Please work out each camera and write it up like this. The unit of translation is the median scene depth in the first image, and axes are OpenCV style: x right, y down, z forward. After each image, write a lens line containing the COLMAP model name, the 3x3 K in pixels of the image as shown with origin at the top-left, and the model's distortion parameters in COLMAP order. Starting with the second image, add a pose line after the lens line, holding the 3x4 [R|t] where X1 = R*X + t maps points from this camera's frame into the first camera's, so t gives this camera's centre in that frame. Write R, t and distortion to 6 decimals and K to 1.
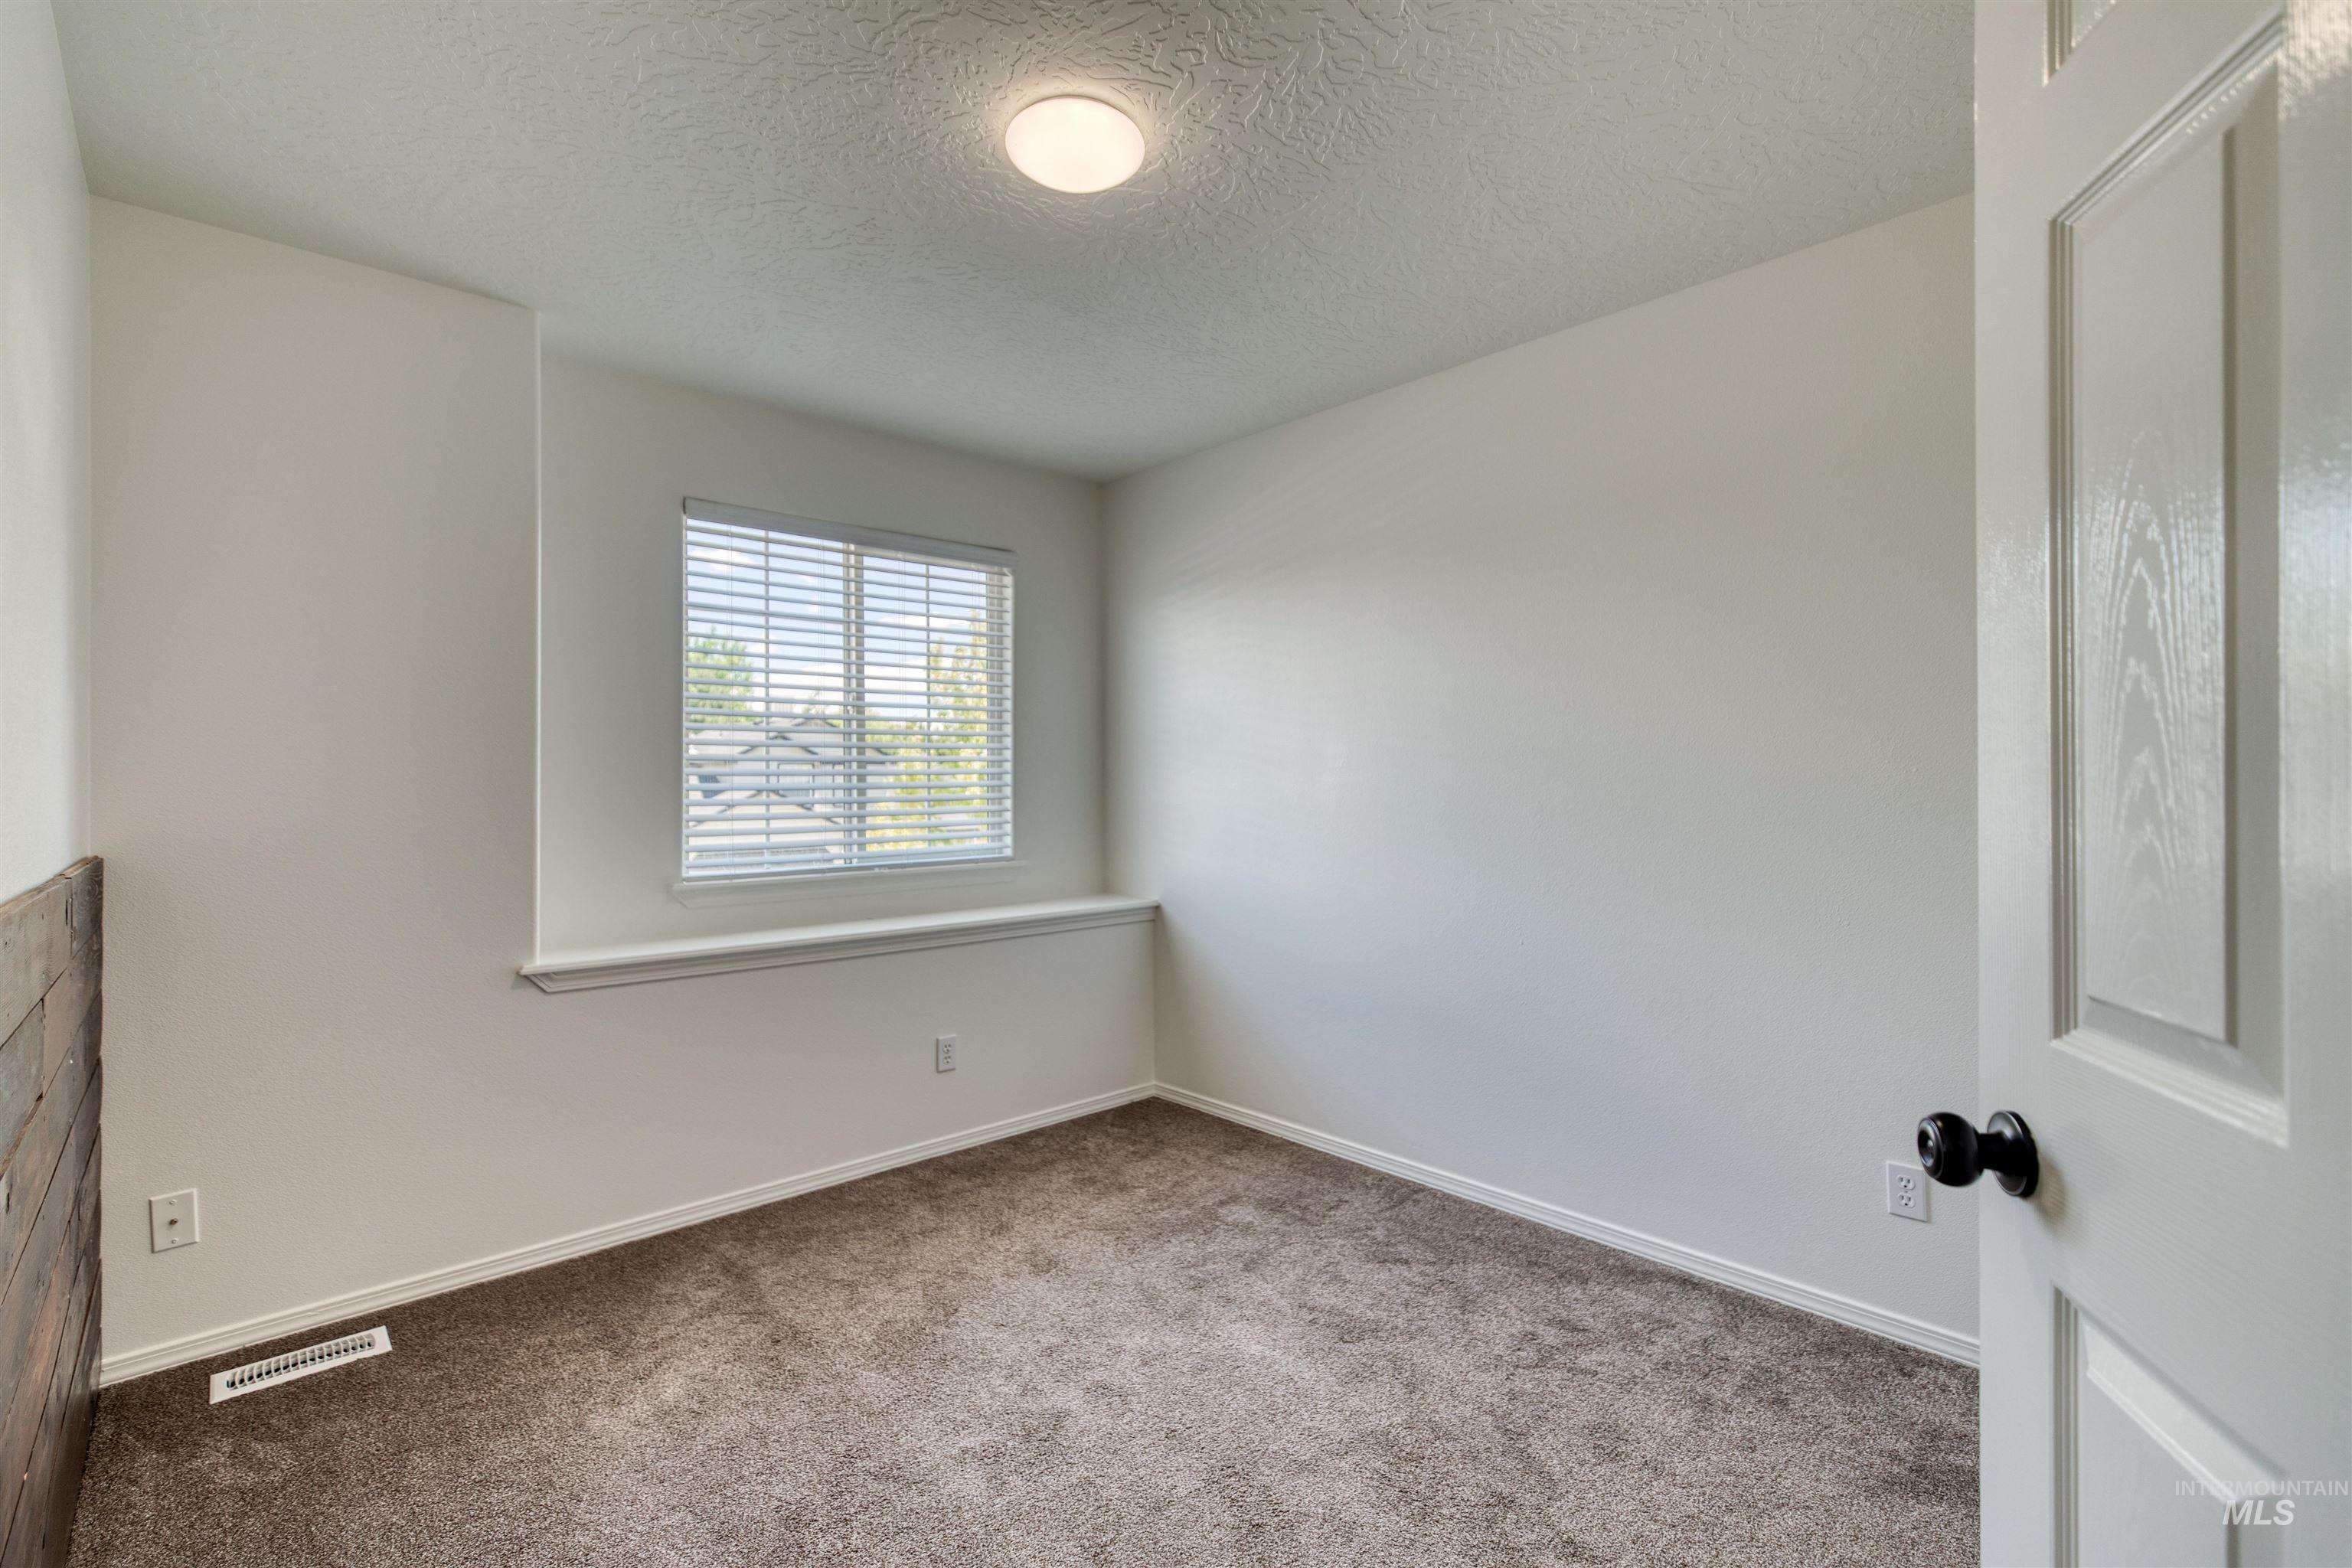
lens RADIAL K [[1063.5, 0, 1166.2], [0, 1063.5, 784.6], [0, 0, 1]] dist [0.005261, -0.000579]
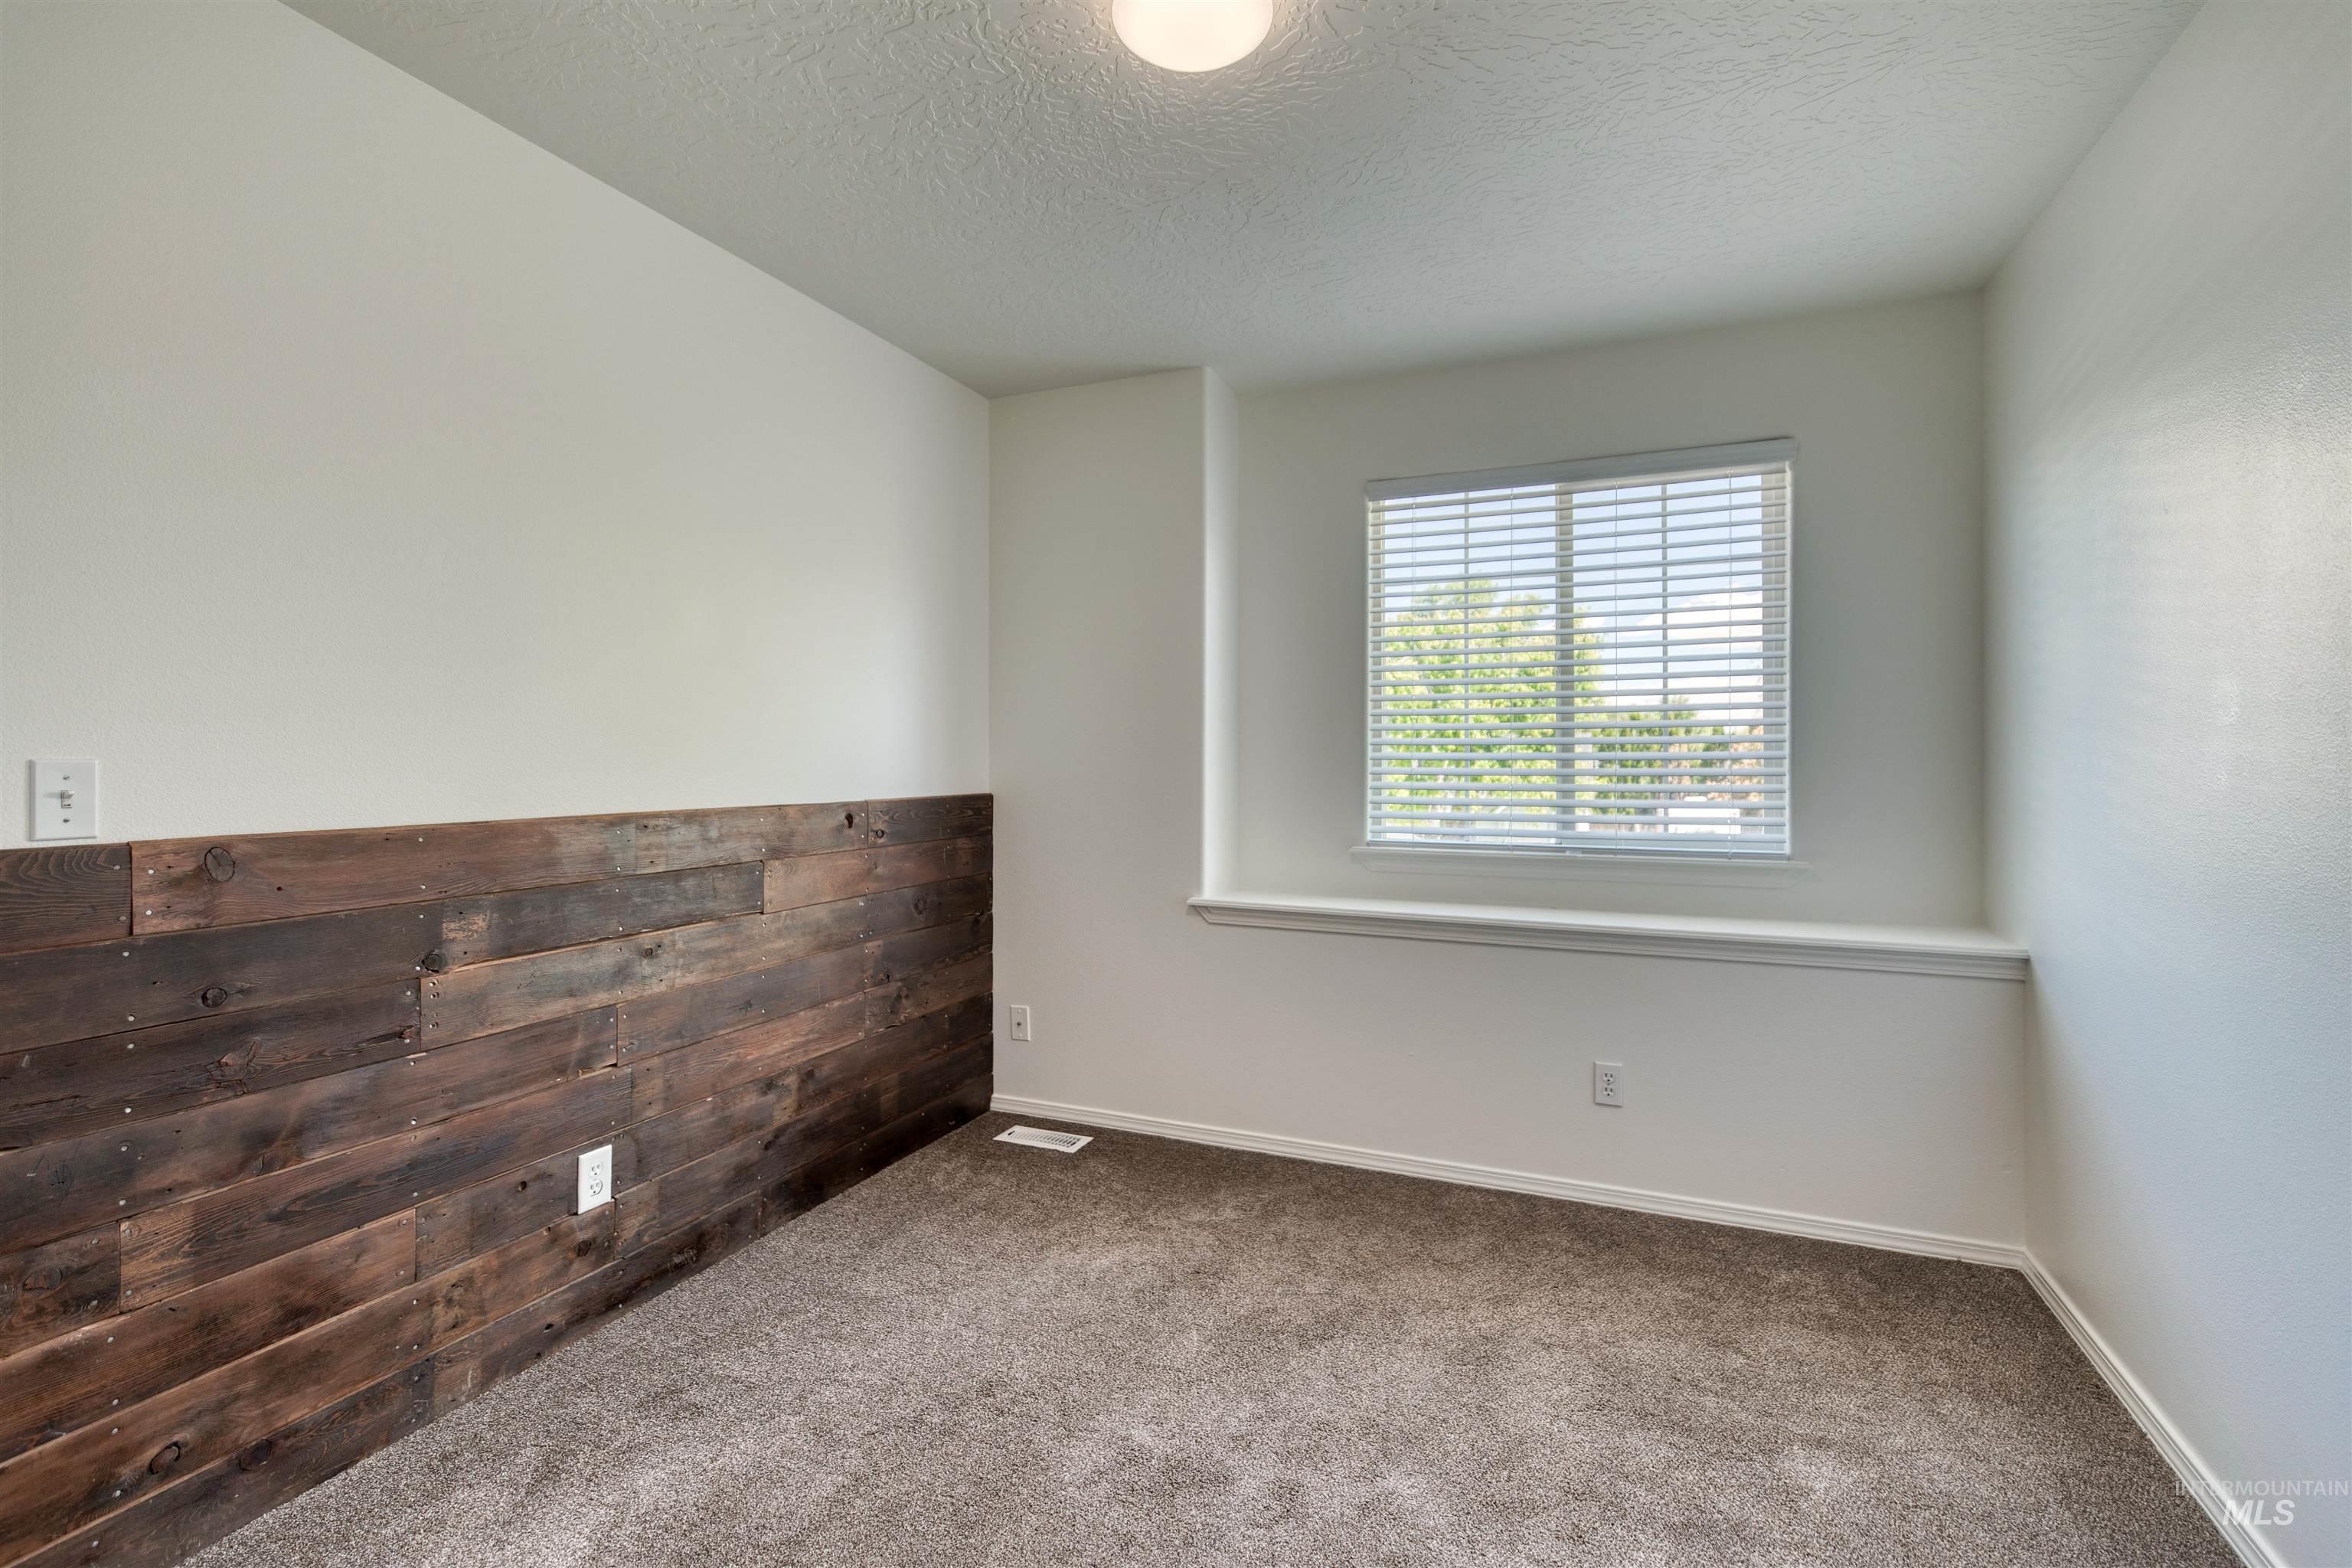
lens RADIAL K [[1063.5, 0, 1173.7], [0, 1063.5, 760.6], [0, 0, 1]] dist [0.005261, -0.000579]
pose [[0.408556, 0.012270, -0.912651, 0.423720], [-0.004008, 0.999924, 0.011648, -0.004750], [0.912724, -0.001101, 0.408574, 0.380428]]
